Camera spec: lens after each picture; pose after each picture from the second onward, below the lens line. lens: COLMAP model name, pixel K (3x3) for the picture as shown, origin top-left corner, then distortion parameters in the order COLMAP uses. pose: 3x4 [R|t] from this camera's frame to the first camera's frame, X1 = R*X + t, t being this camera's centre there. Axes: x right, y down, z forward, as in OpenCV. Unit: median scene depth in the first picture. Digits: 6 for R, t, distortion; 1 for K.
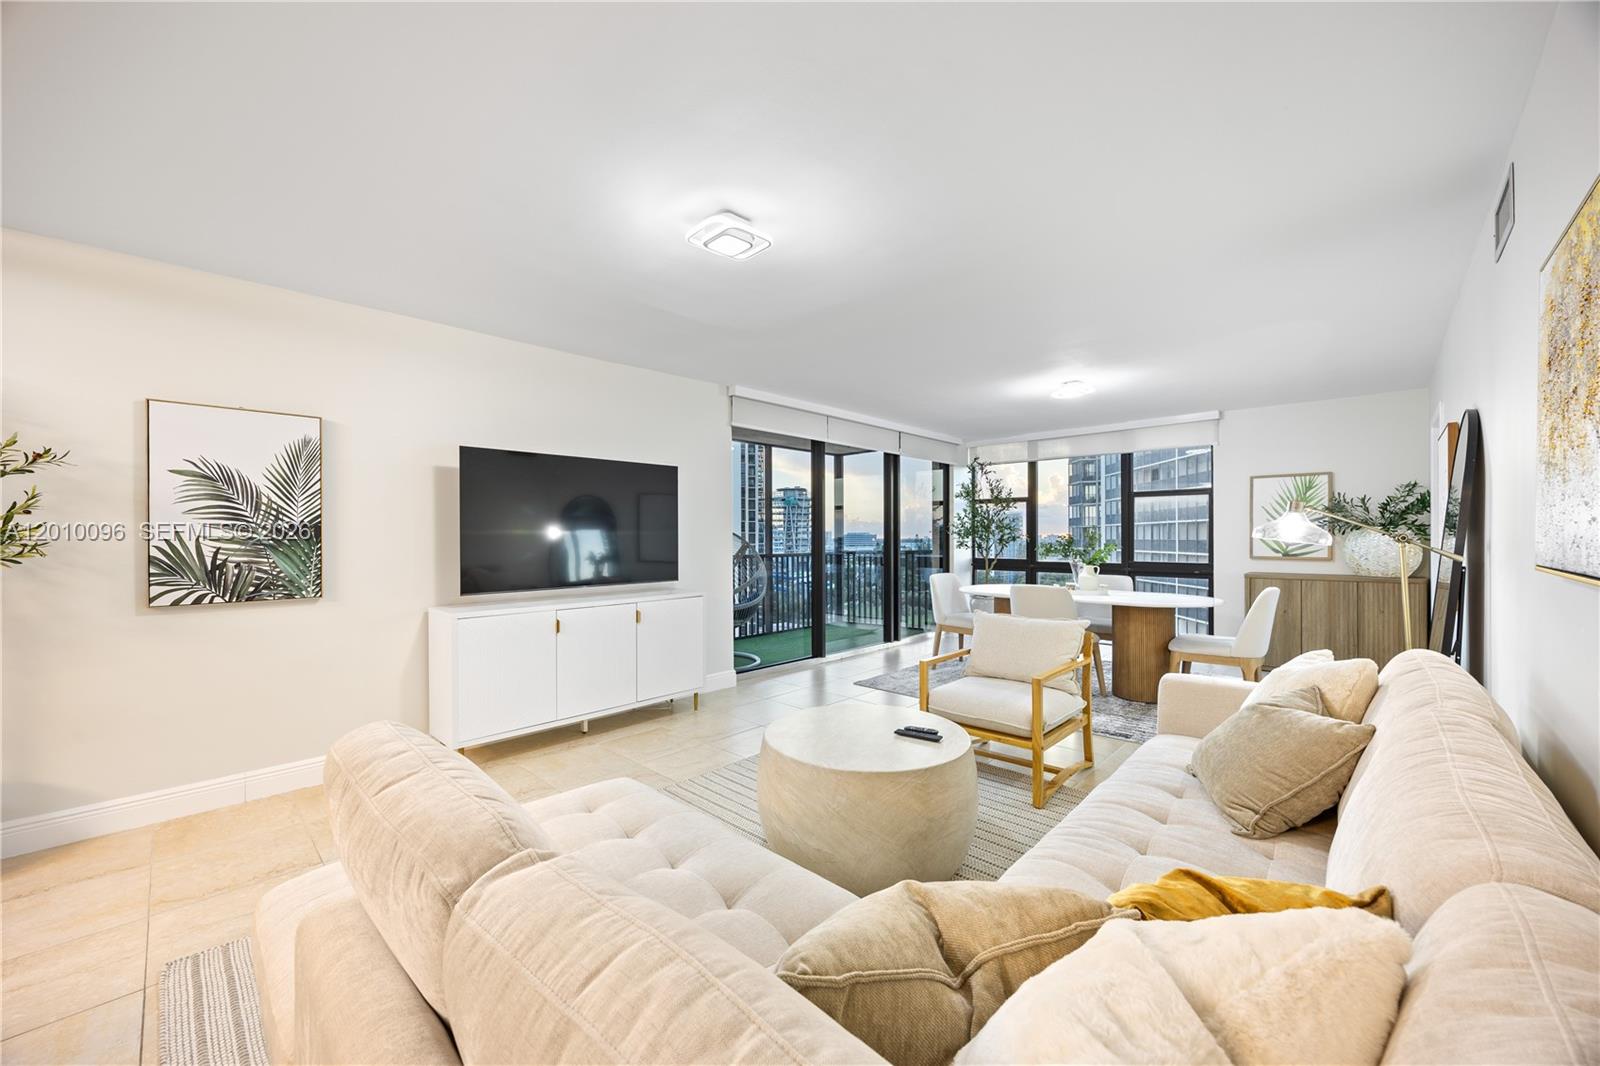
lens RADIAL K [[608.6, 0, 799.5], [0, 608.6, 535.9], [0, 0, 1]] dist [-0.003011, 0.000052]
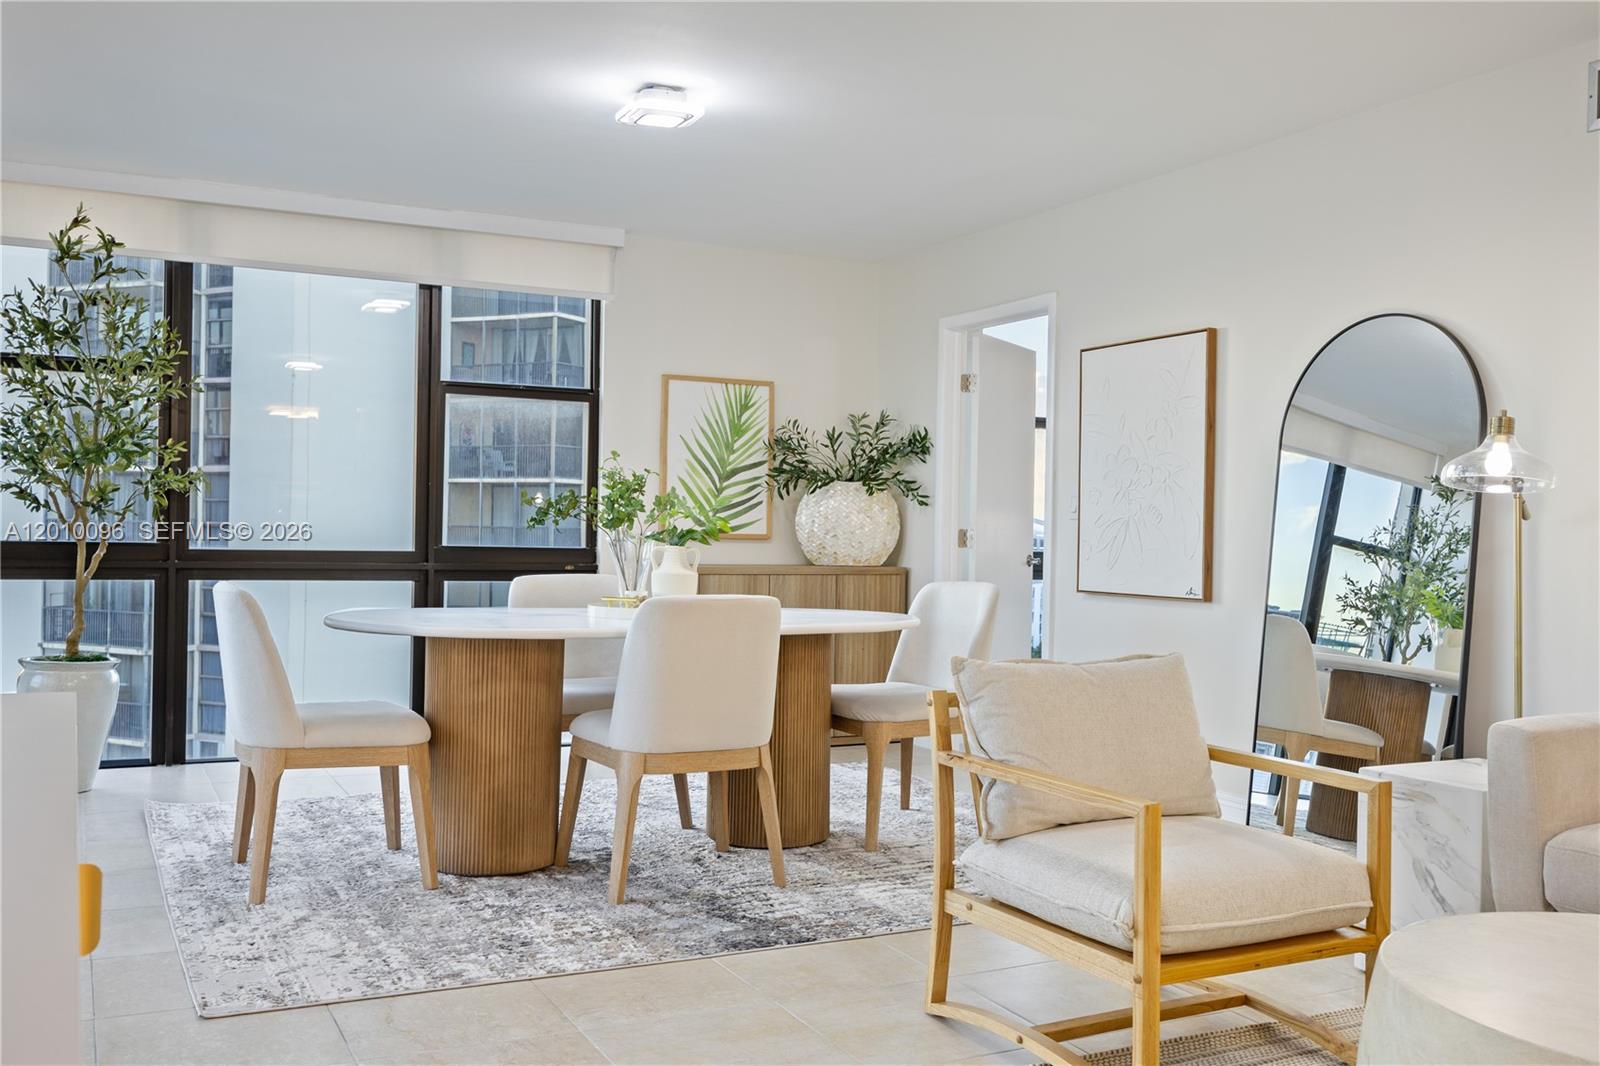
lens RADIAL K [[1434.1, 0, 785.0], [0, 1434.1, 535.0], [0, 0, 1]] dist [-0.003203, -0.008811]
pose [[0.335946, 0.003556, 0.941875, -0.365750], [-0.023934, 0.999702, 0.004762, 0.029231], [-0.941577, -0.024143, 0.335931, 0.536971]]
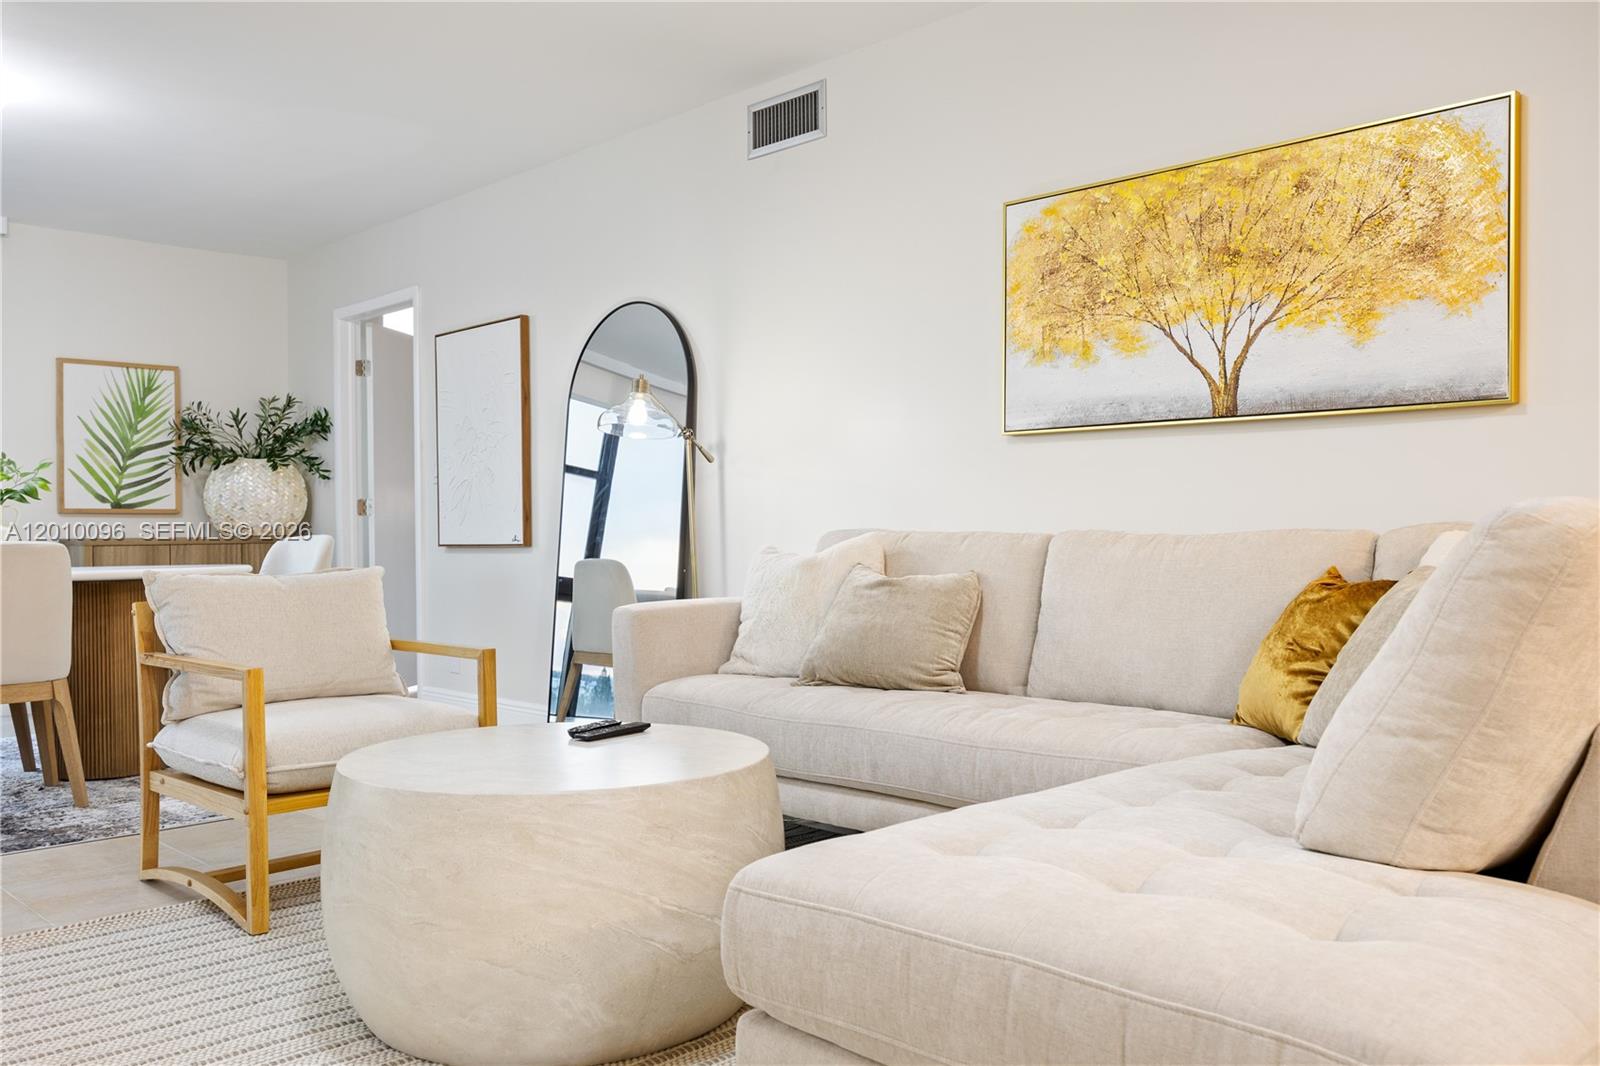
lens RADIAL K [[1332.4, 0, 800.5], [0, 1332.4, 534.3], [0, 0, 1]] dist [-0.008736, 0.010417]
pose [[0.038465, -0.000197, 0.999260, -0.415255], [0.007140, 0.999975, -0.000078, 0.064455], [-0.999234, 0.007138, 0.038466, 0.331835]]
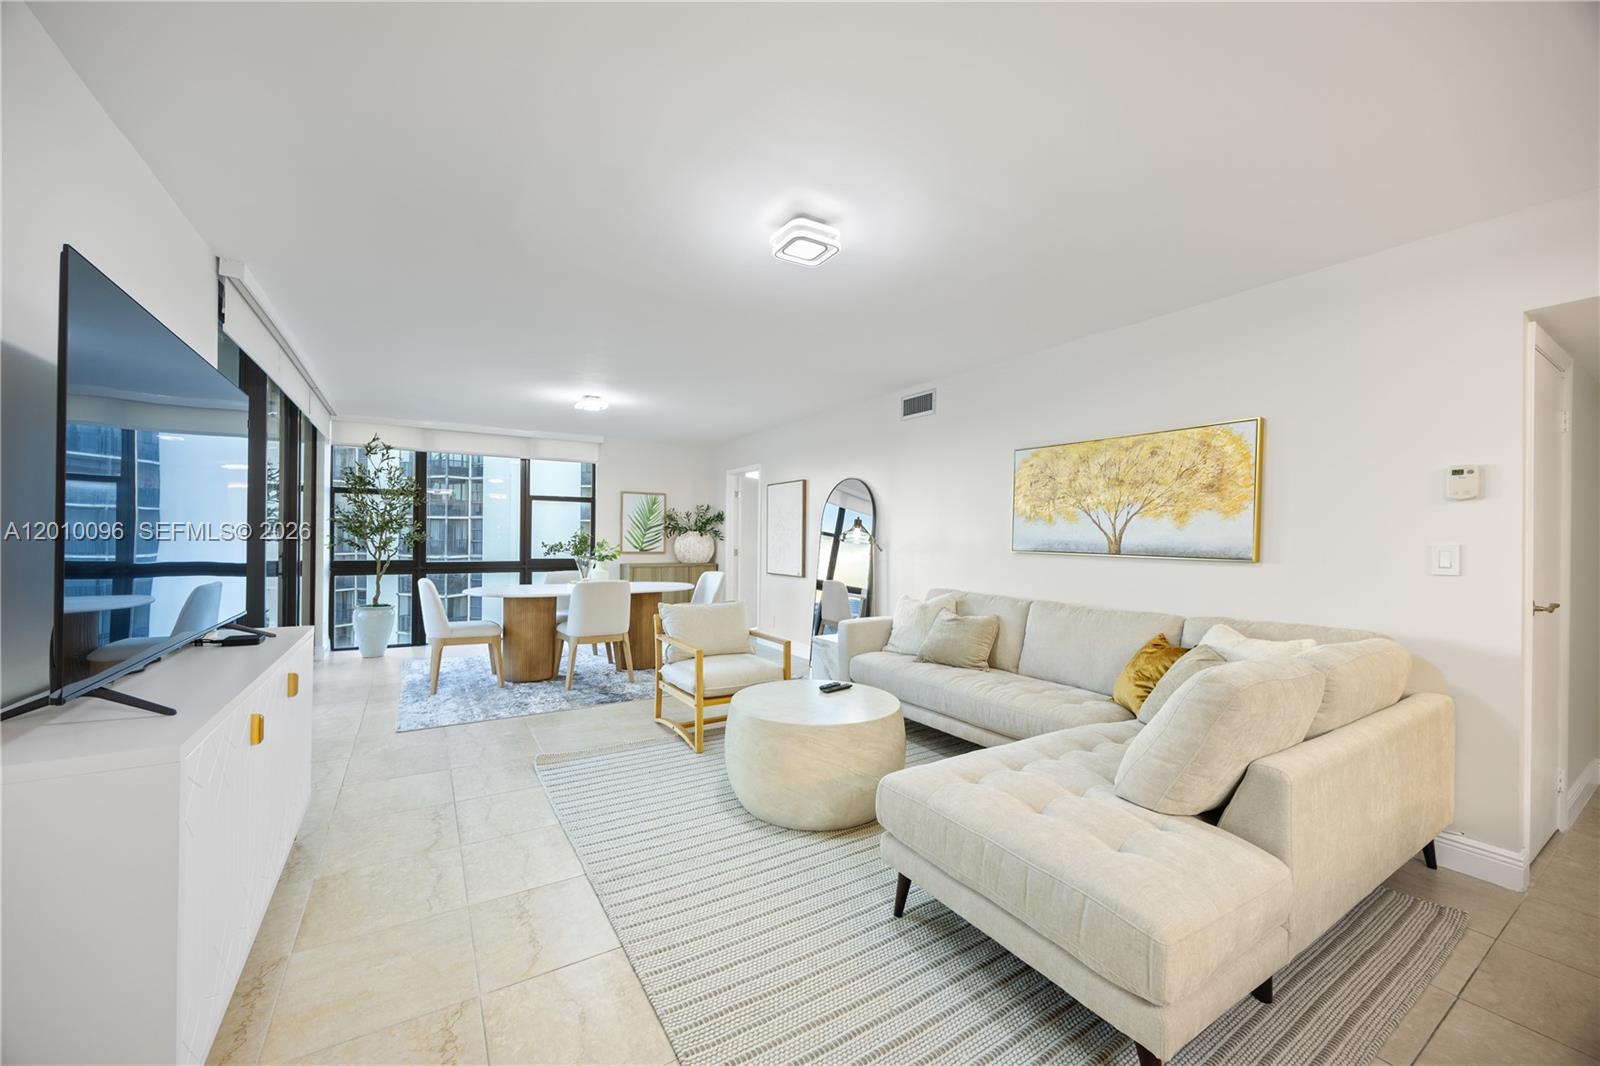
lens RADIAL K [[608.6, 0, 797.8], [0, 608.6, 538.9], [0, 0, 1]] dist [-0.003011, 0.000052]
pose [[0.246539, 0.000324, 0.969133, -0.476689], [-0.013595, 0.999903, 0.003124, -0.003826], [-0.969038, -0.013946, 0.246519, 0.319622]]
